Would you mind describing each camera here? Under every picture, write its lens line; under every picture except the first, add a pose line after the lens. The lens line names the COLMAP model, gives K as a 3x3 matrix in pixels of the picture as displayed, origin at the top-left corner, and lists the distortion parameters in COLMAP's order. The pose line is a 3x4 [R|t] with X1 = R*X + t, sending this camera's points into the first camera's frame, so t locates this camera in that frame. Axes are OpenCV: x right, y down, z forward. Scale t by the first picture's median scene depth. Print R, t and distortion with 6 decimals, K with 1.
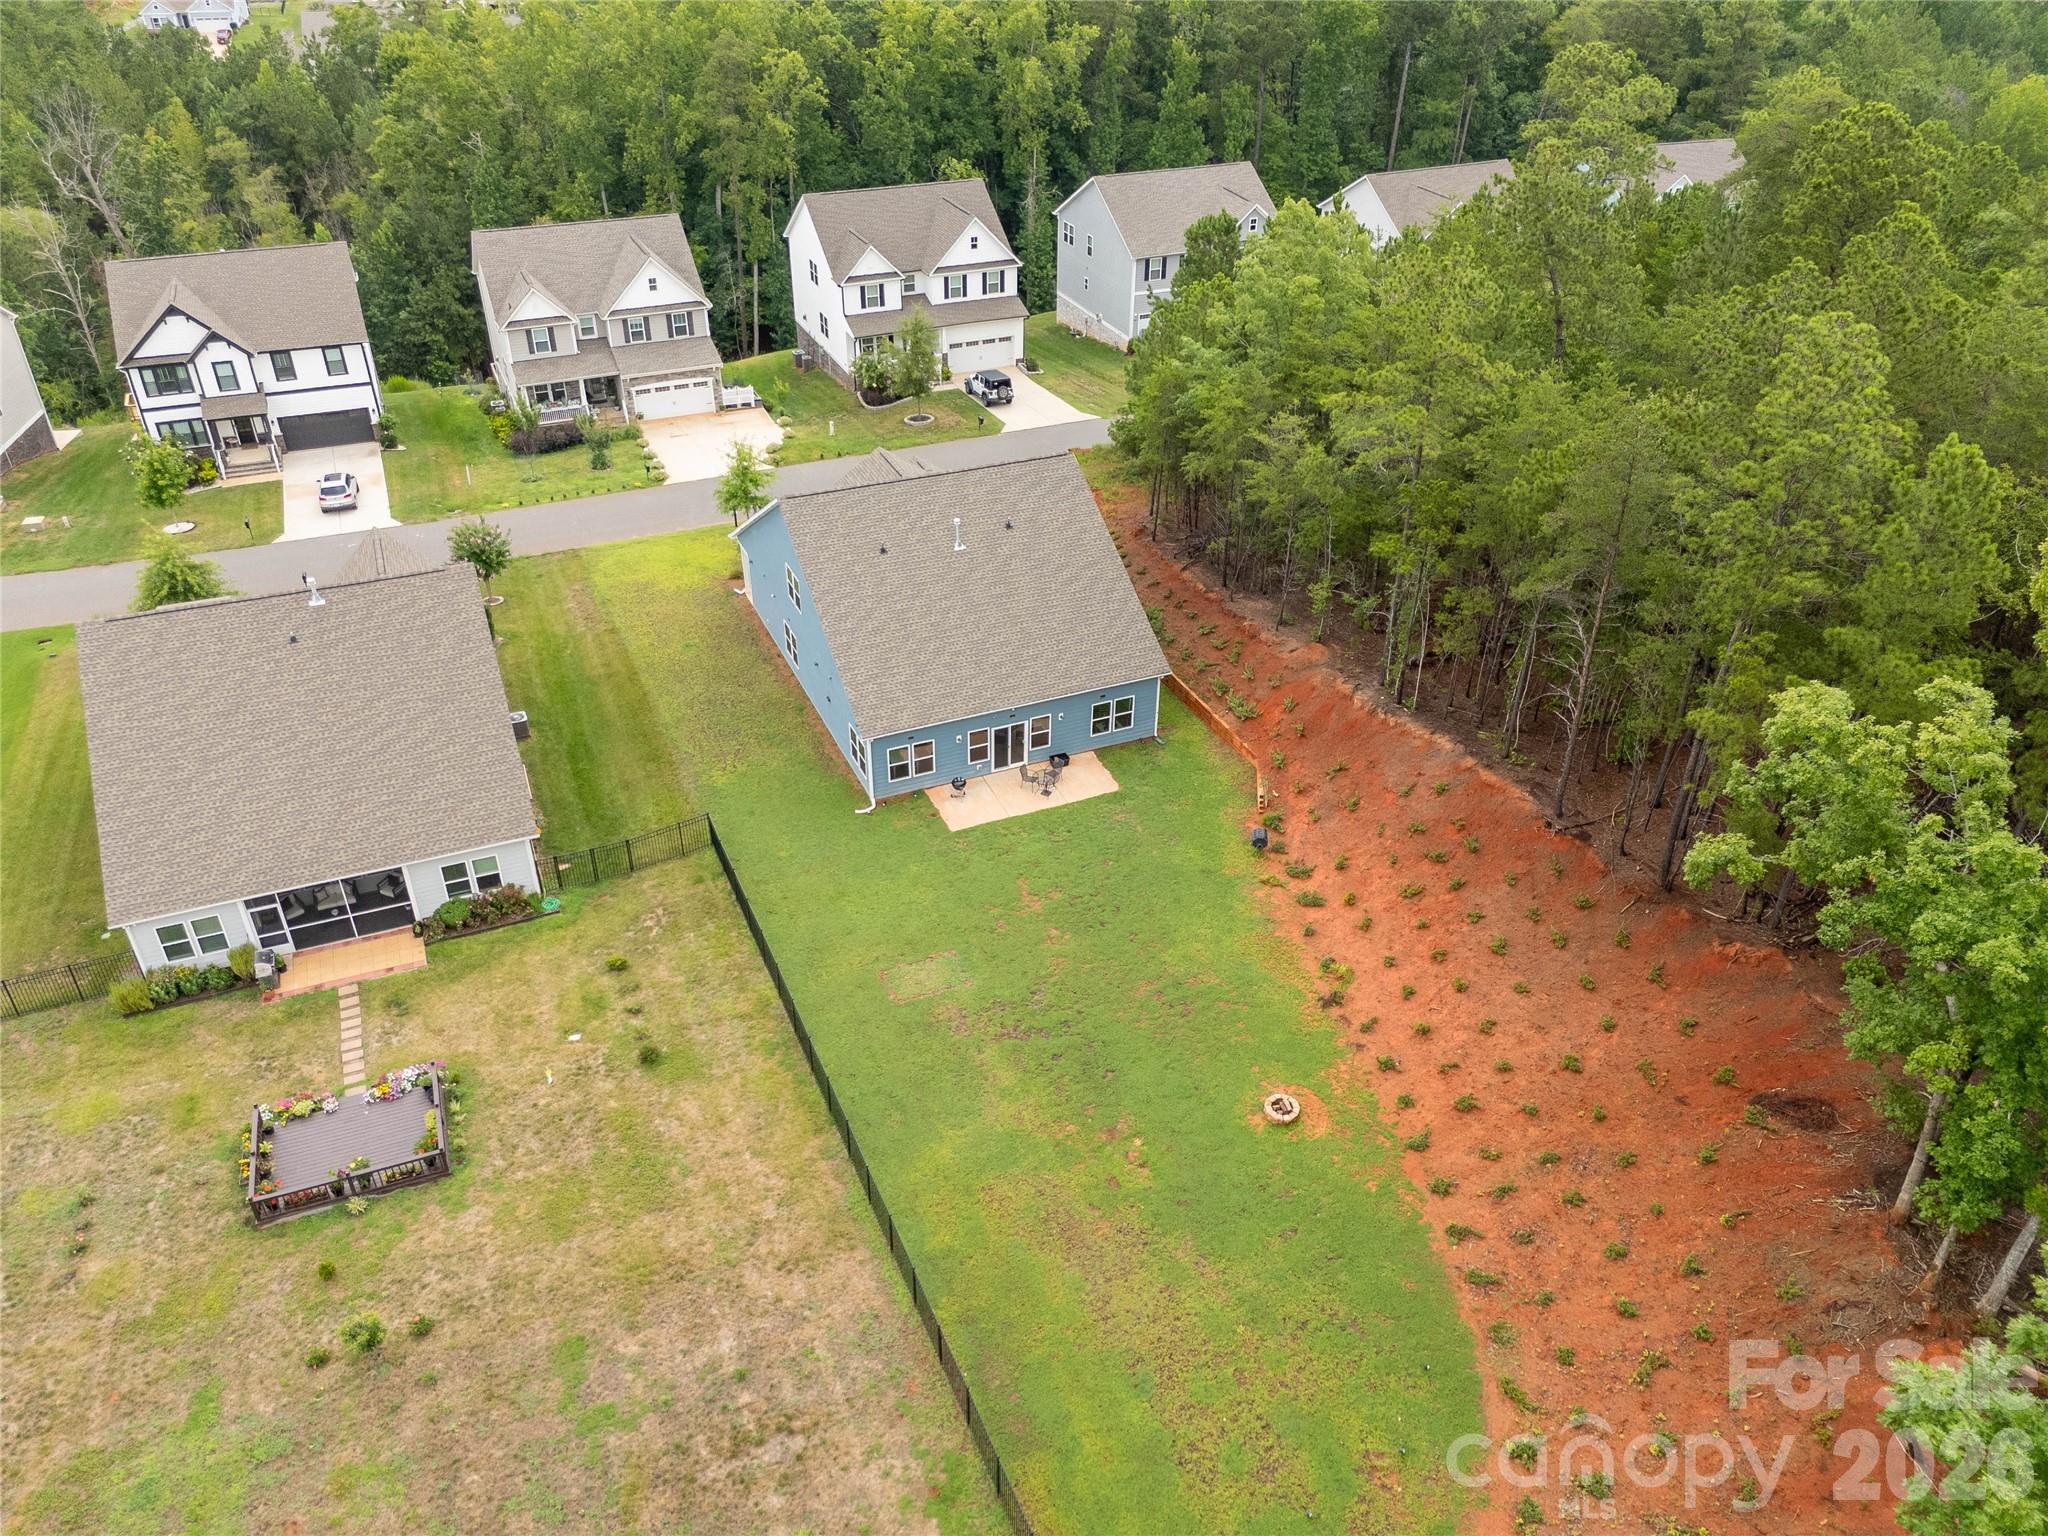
lens RADIAL K [[1502.5, 0, 1021.8], [0, 1502.5, 773.7], [0, 0, 1]] dist [0.075367, -0.067502]
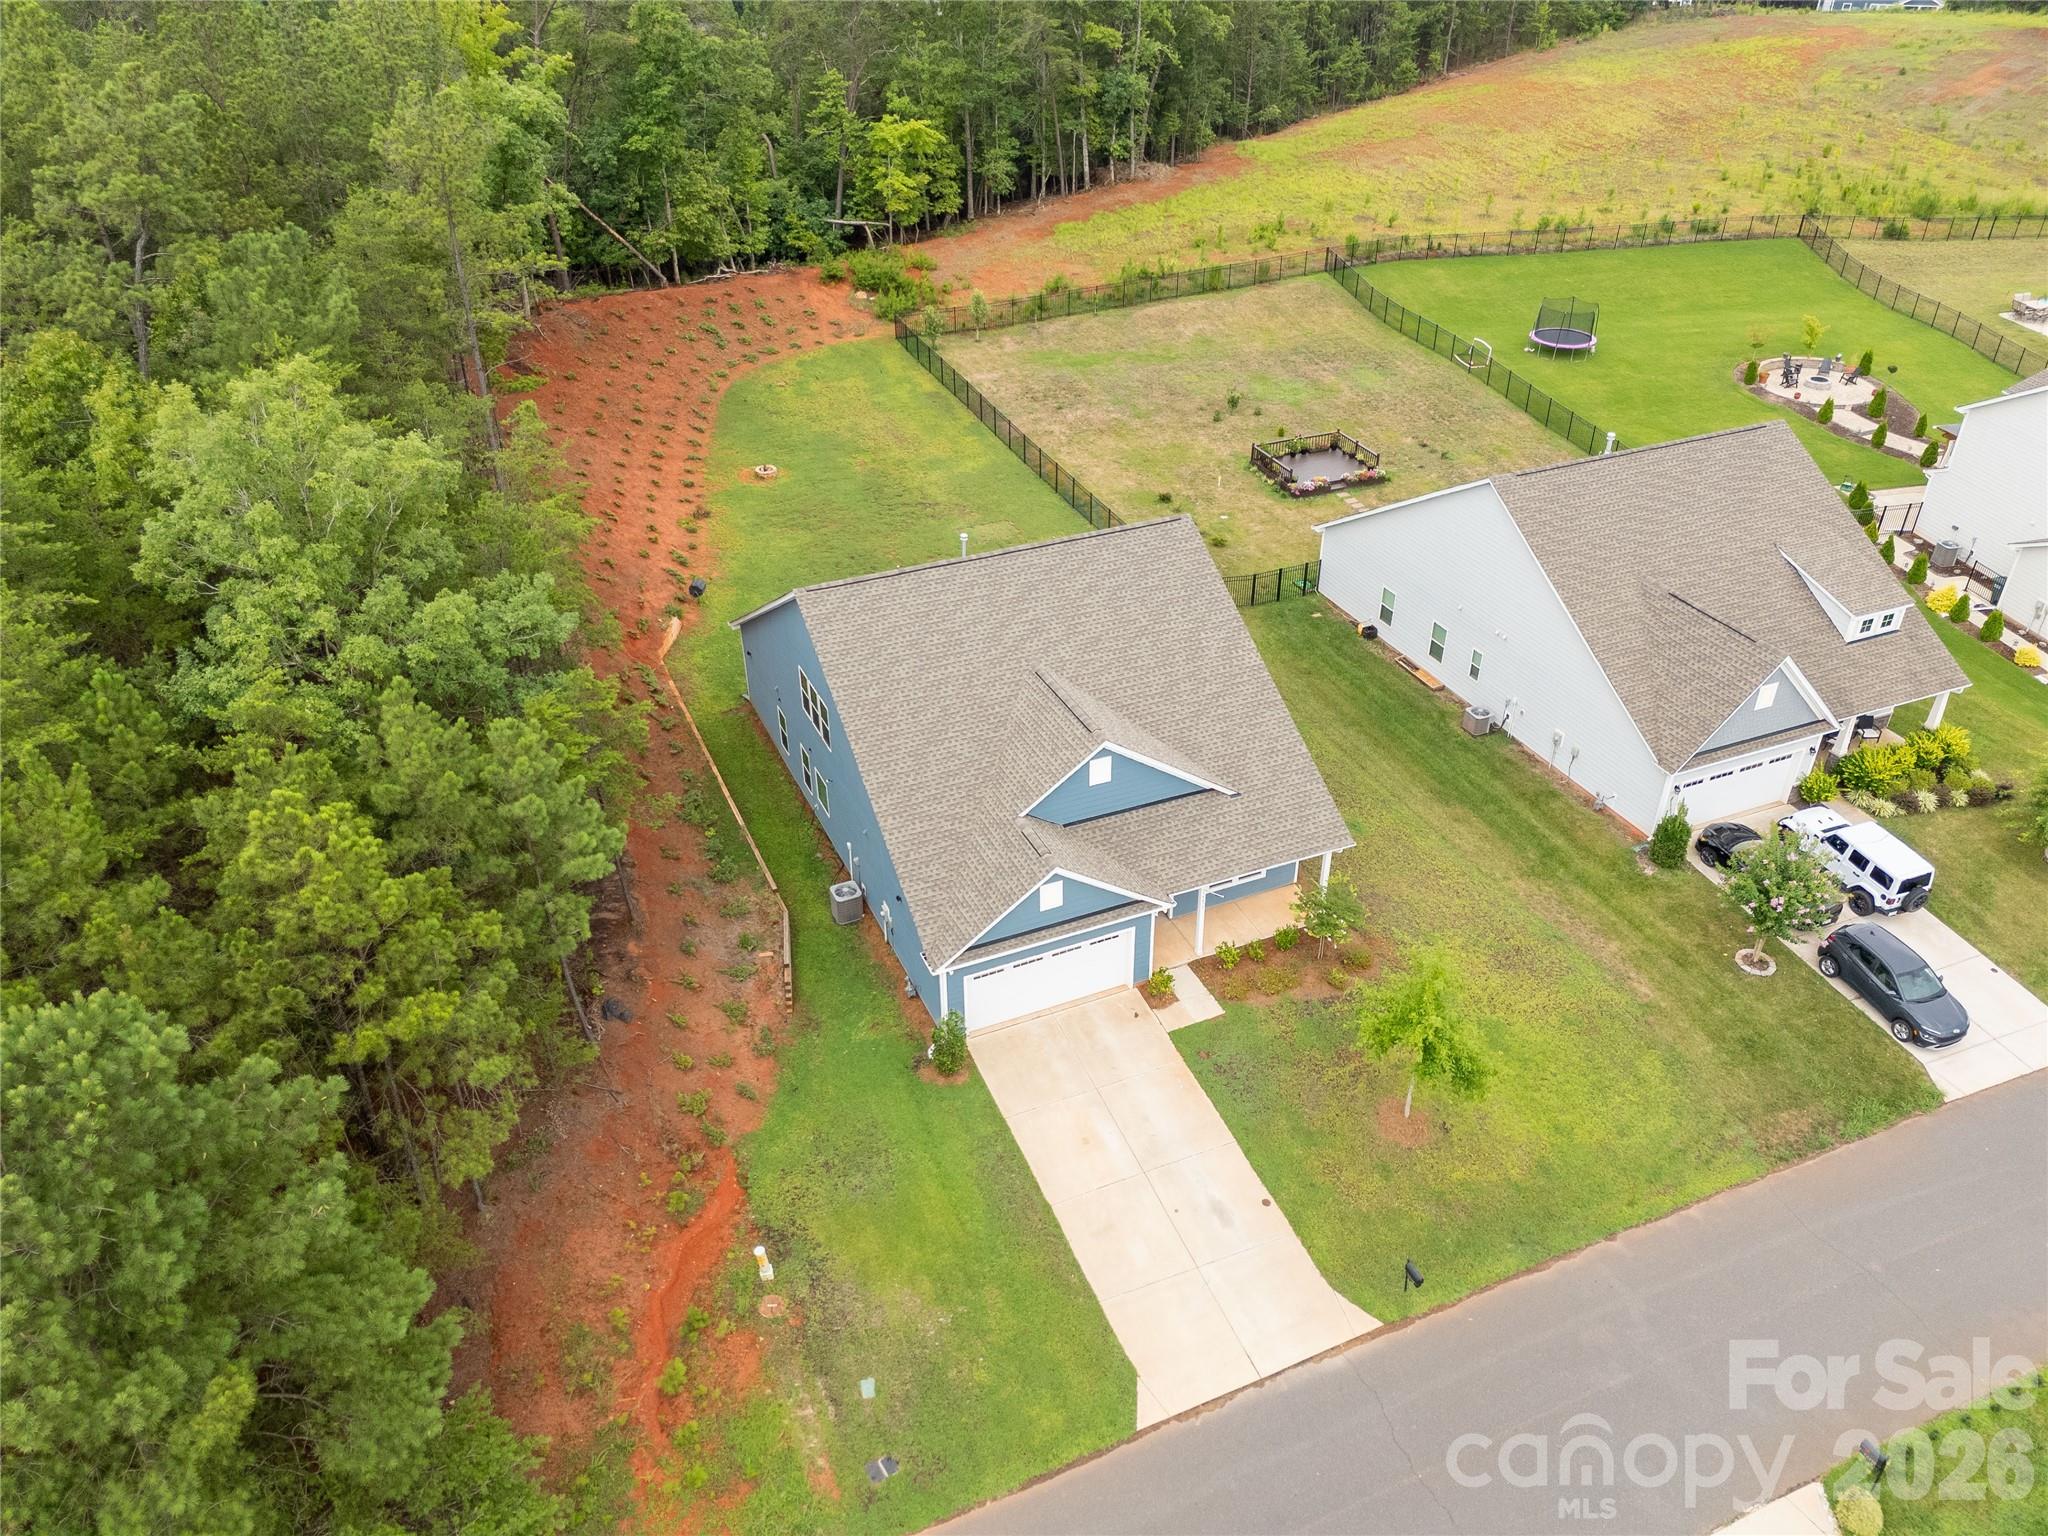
lens RADIAL K [[1502.5, 0, 1020.6], [0, 1502.5, 774.3], [0, 0, 1]] dist [0.075367, -0.067502]
pose [[-0.999919, 0.010683, -0.006918, -0.068480], [-0.002209, 0.389611, 0.920977, -0.880571], [0.012534, 0.920917, -0.389556, 1.469927]]
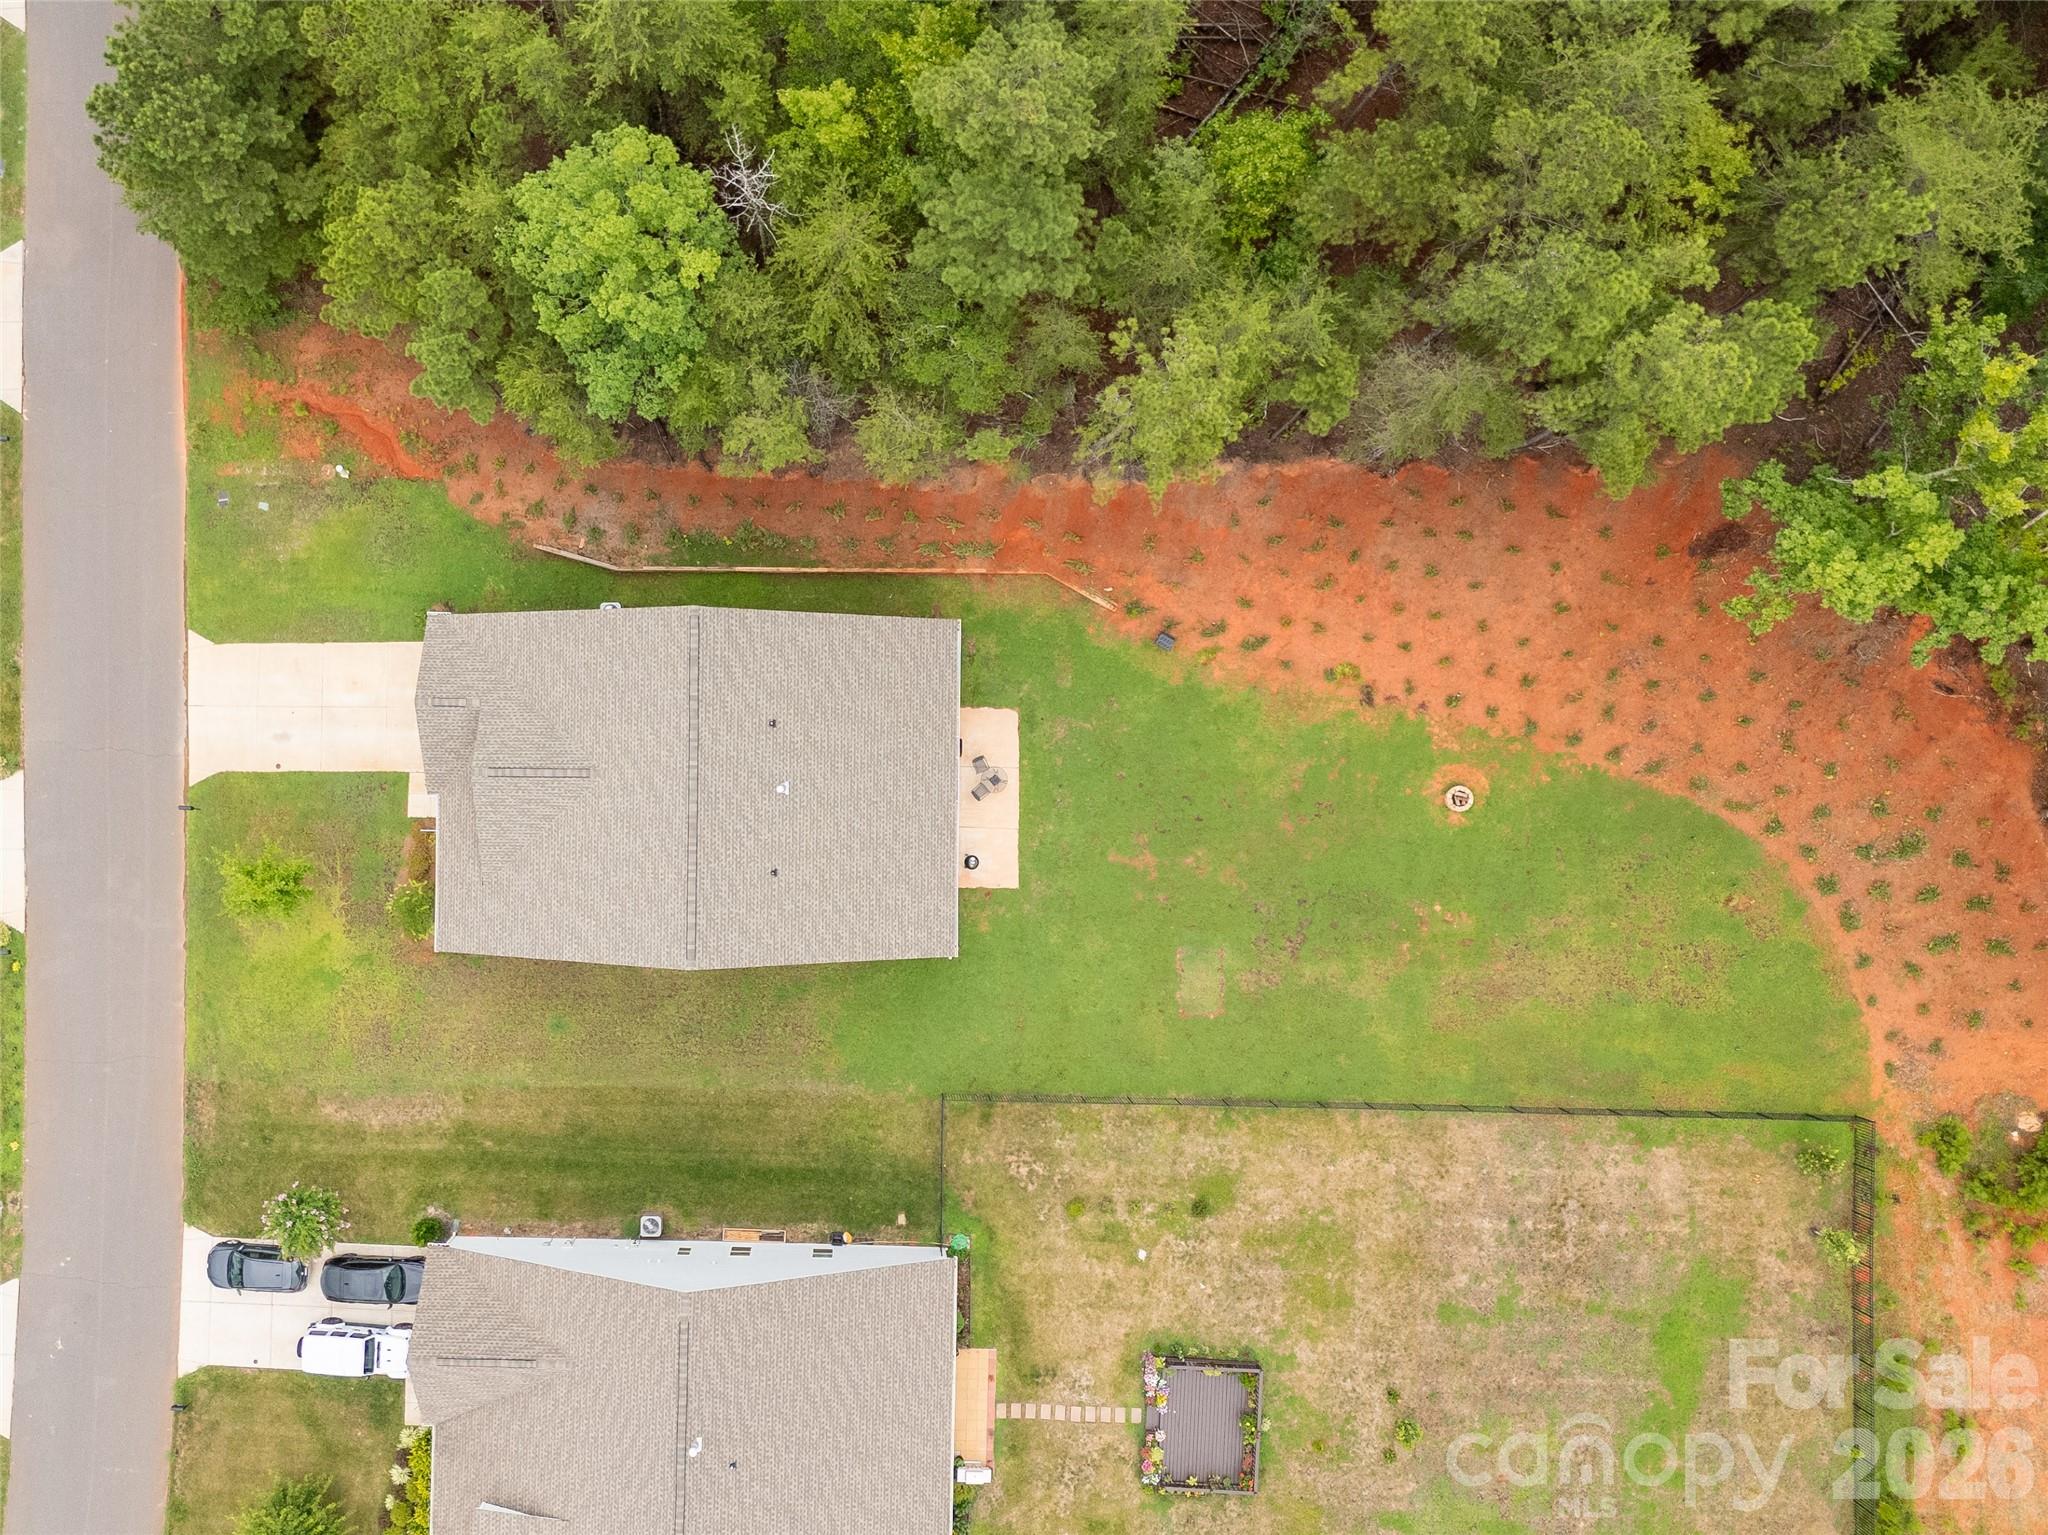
lens RADIAL K [[1903.8, 0, 863.4], [0, 1903.8, 792.6], [0, 0, 1]] dist [0.065275, -0.039626]
pose [[0.401151, -0.915850, -0.017236, -0.005072], [0.521727, 0.212975, 0.826101, -1.106374], [-0.752914, -0.340384, 0.563258, 0.330537]]
